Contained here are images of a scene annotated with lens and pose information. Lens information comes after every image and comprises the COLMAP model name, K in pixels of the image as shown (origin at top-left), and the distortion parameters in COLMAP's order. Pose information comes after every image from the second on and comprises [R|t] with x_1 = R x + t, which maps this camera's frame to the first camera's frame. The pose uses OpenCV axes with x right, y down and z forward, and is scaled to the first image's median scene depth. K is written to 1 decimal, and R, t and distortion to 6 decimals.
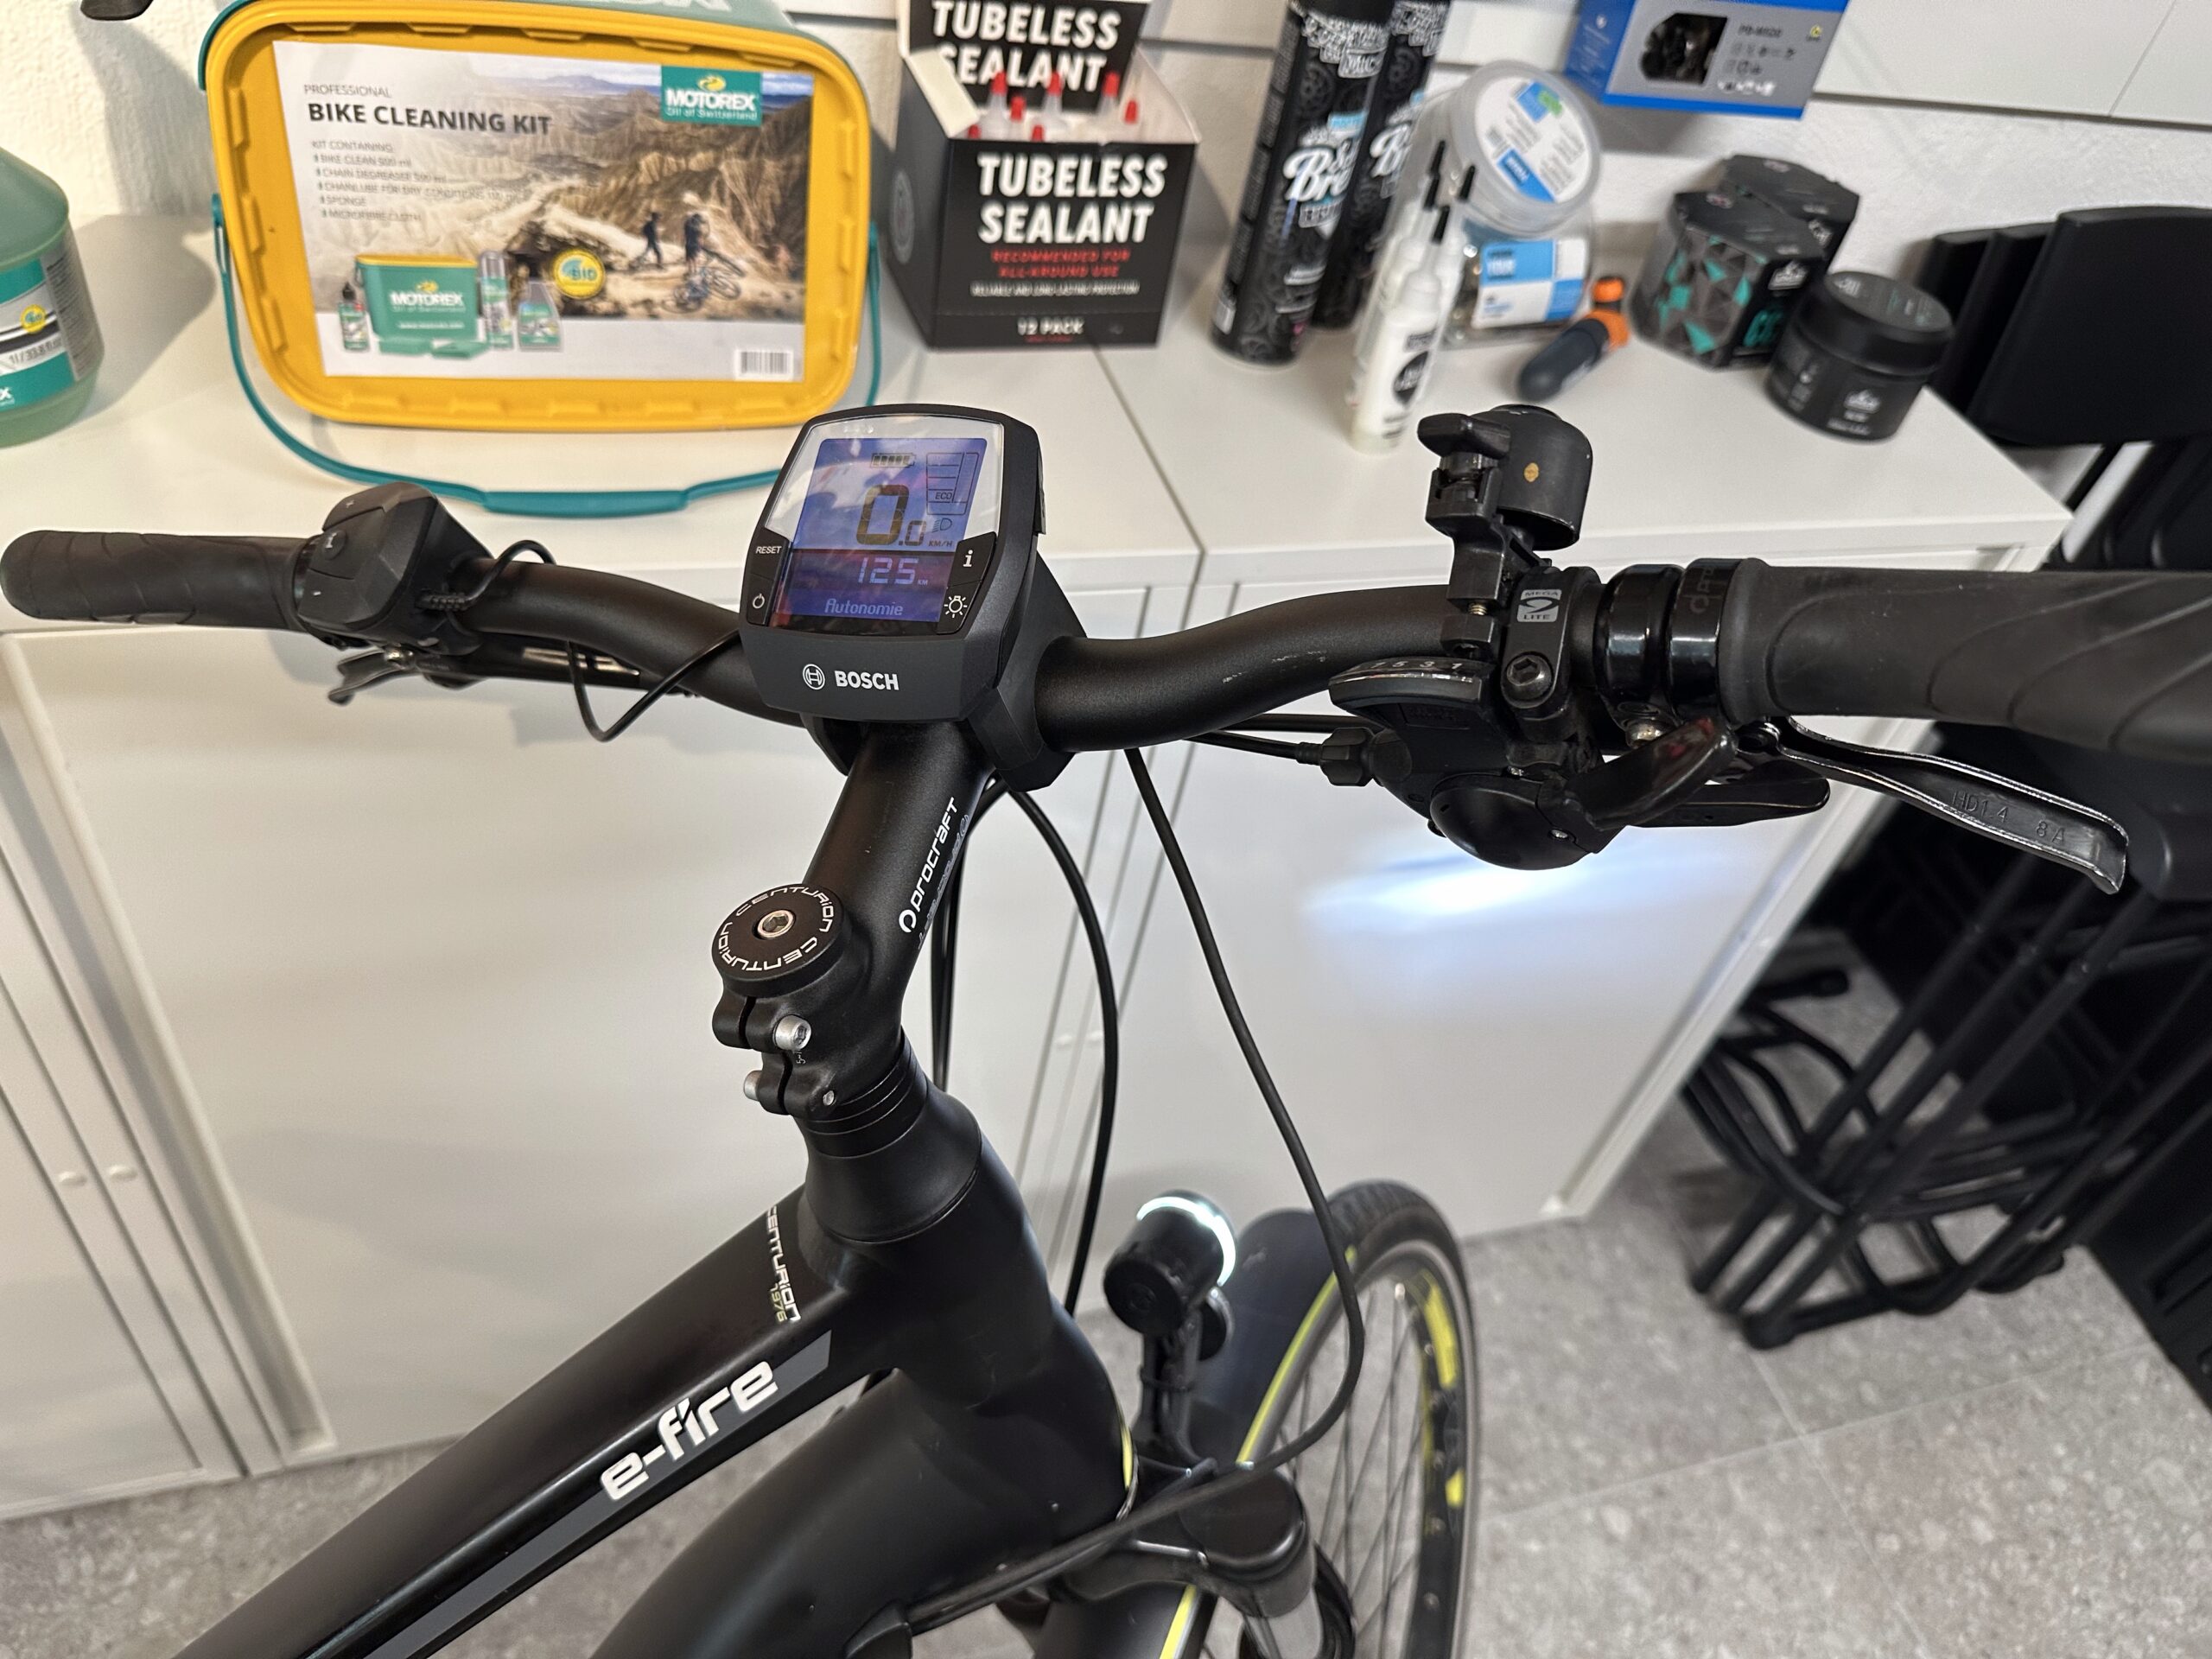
lens RADIAL K [[1610.4, 0, 1135.6], [0, 1610.4, 829.3], [0, 0, 1]] dist [0.000827, -0.041403]
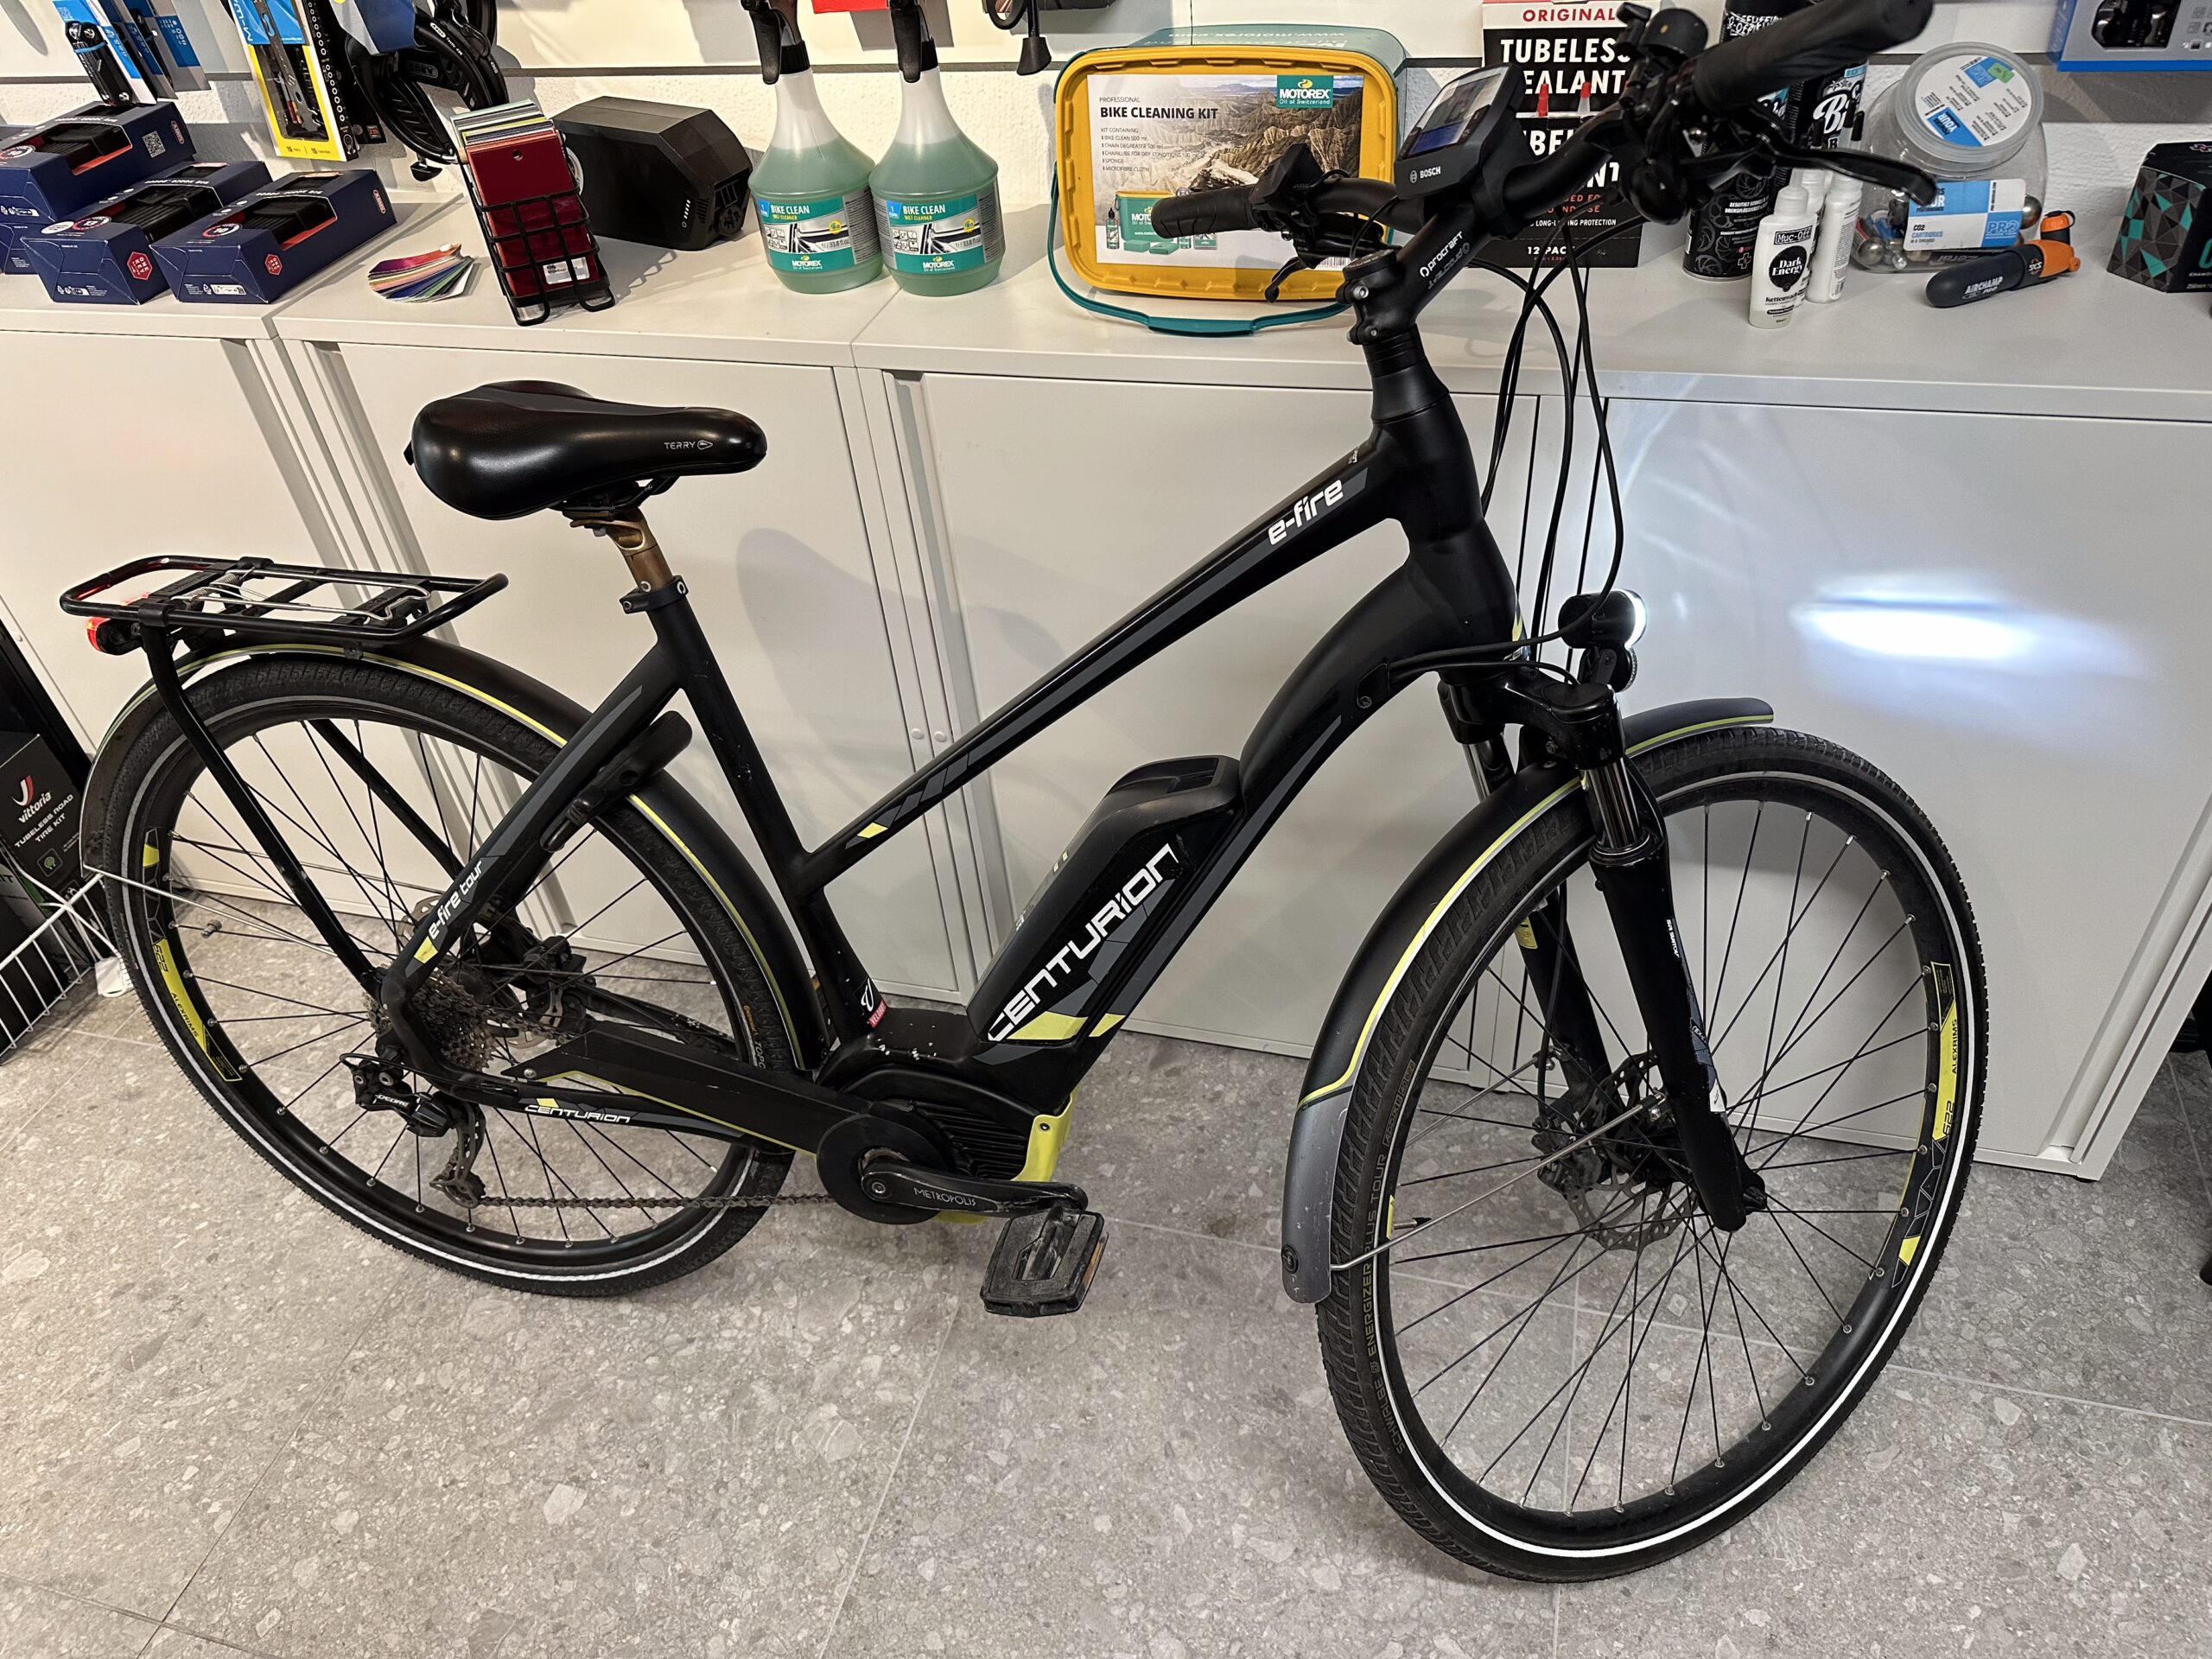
lens RADIAL K [[1590.8, 0, 1106.0], [0, 1590.8, 829.5], [0, 0, 1]] dist [-0.006274, -0.003619]
pose [[0.810954, 0.158676, -0.563183, 0.559341], [-0.216211, 0.975666, -0.036440, 0.368060], [0.543697, 0.151317, 0.825528, -0.354671]]
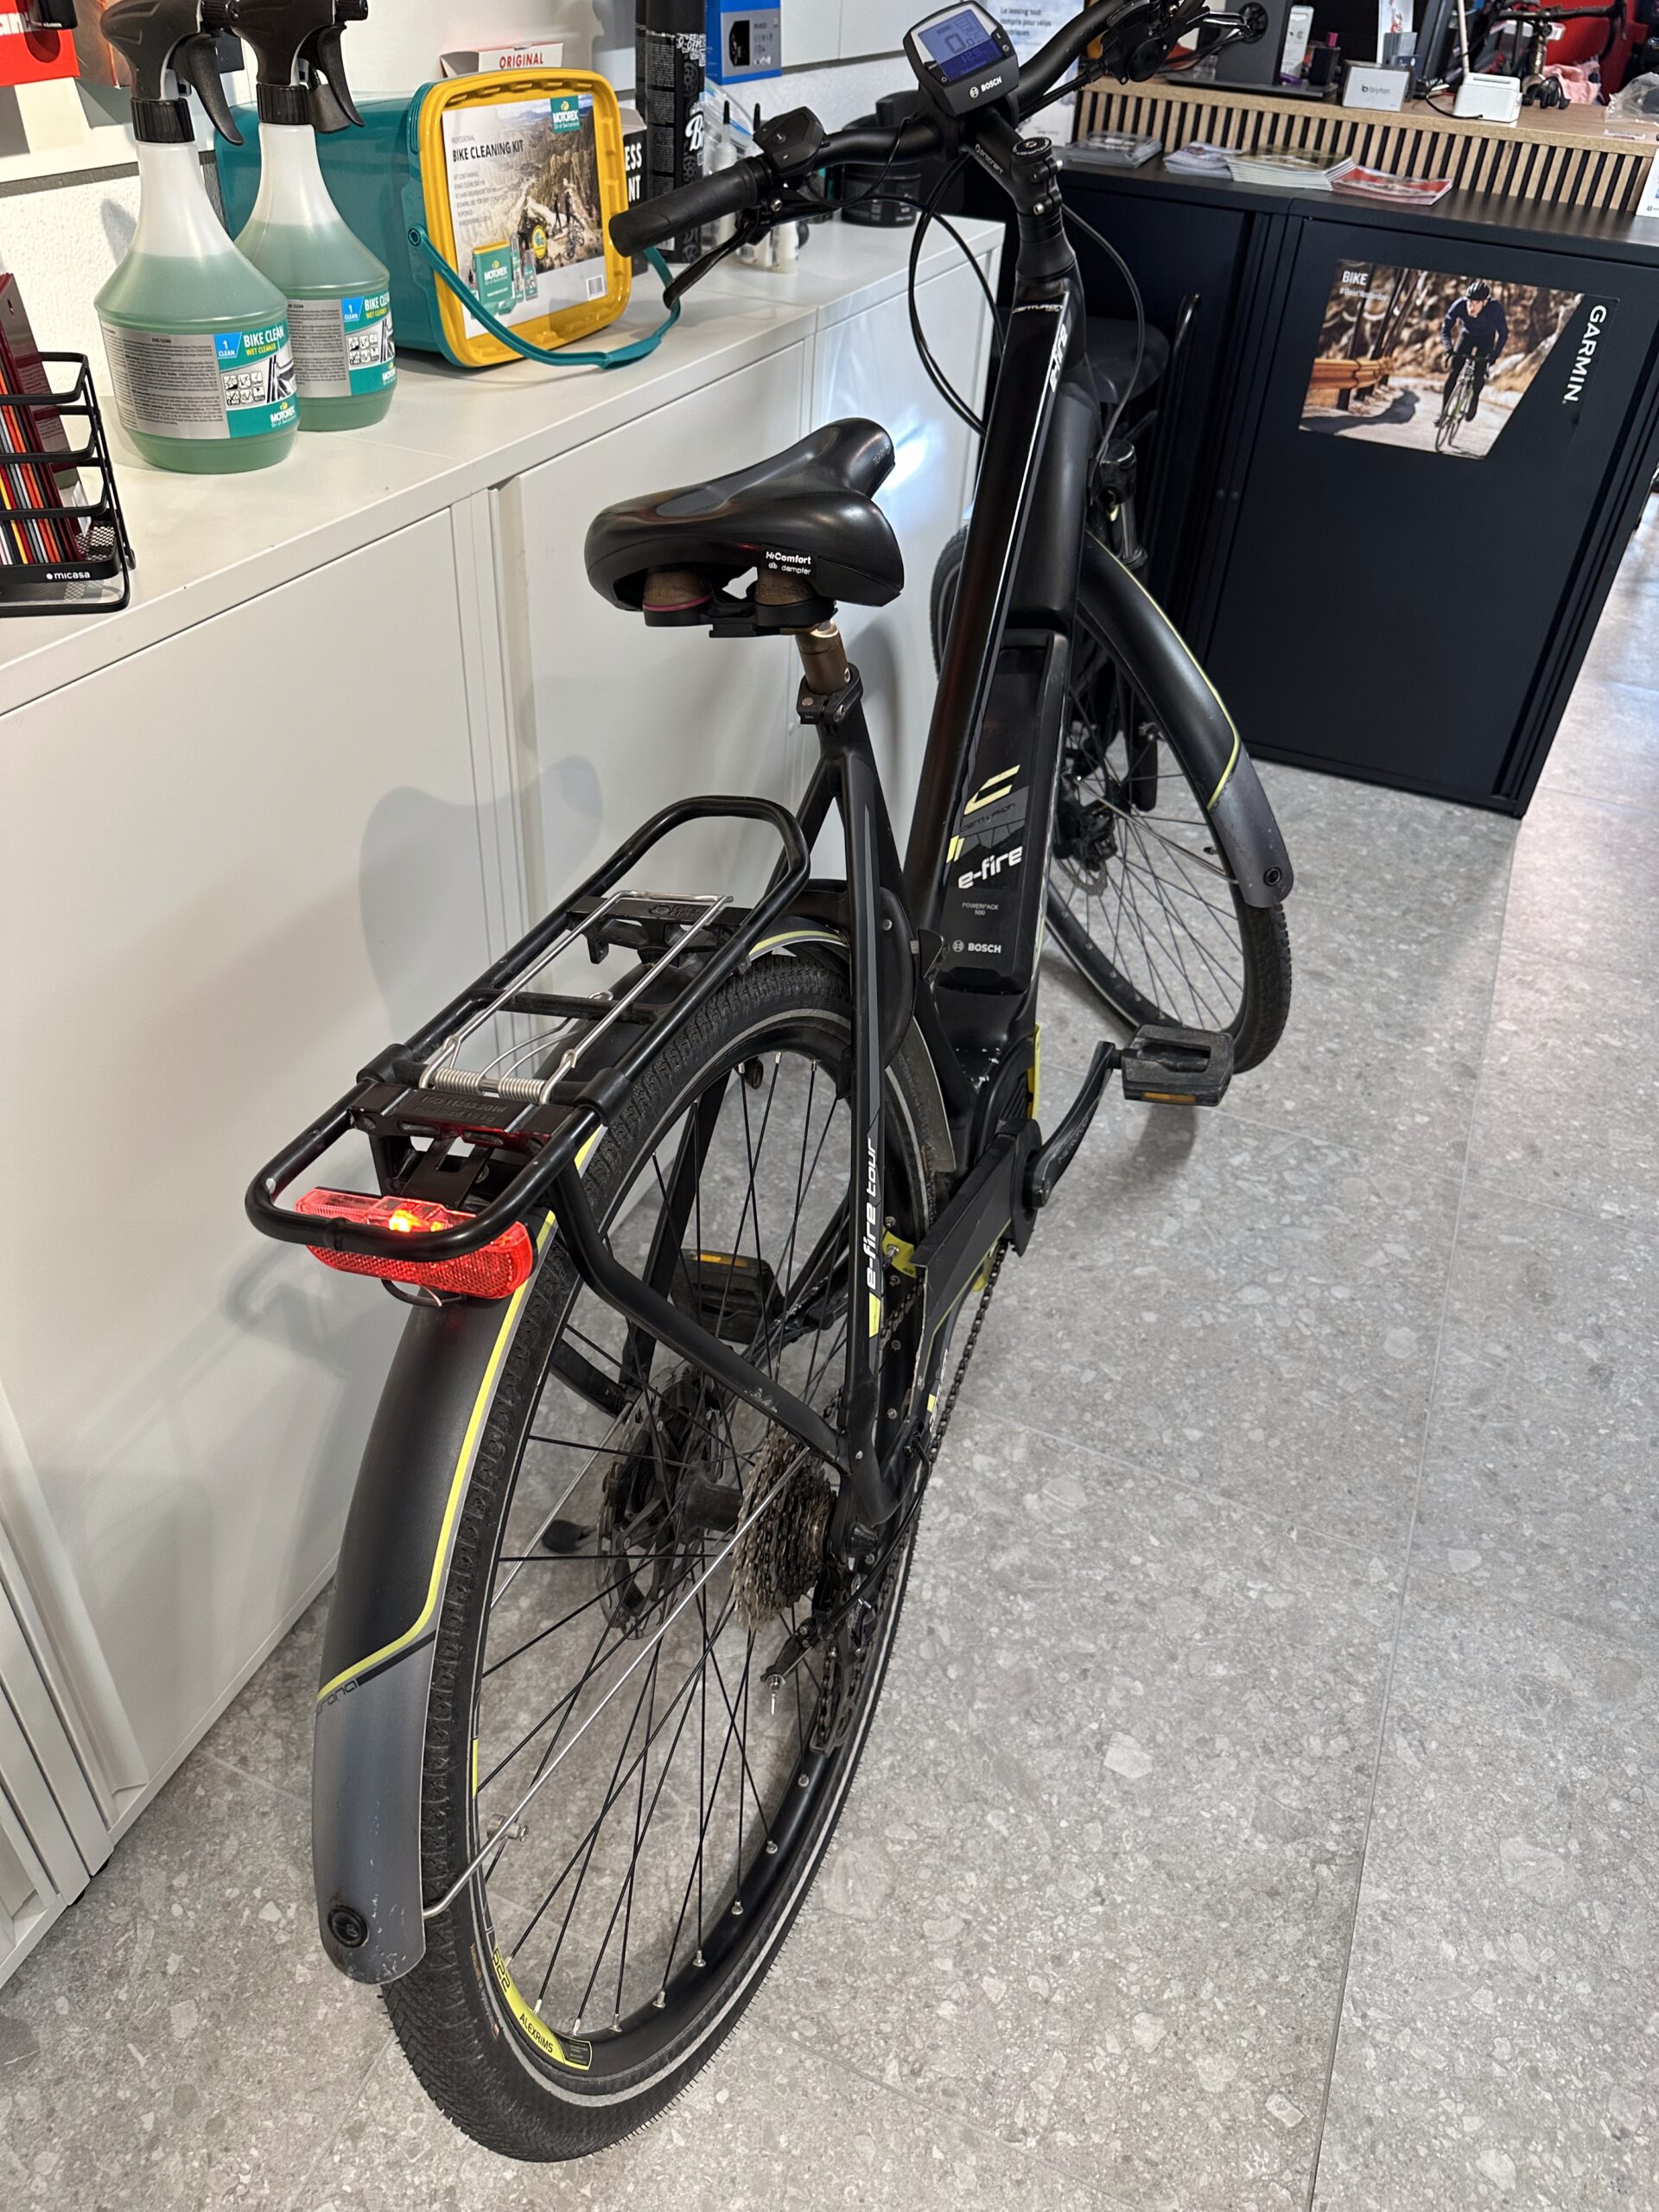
lens RADIAL K [[1590.8, 0, 829.5], [0, 1590.8, 1106.0], [0, 0, 1]] dist [-0.006274, -0.003619]
pose [[0.639129, -0.569843, 0.516520, -1.368923], [0.572674, 0.800895, 0.174962, 0.239895], [-0.513379, 0.183974, 0.838210, -0.355586]]
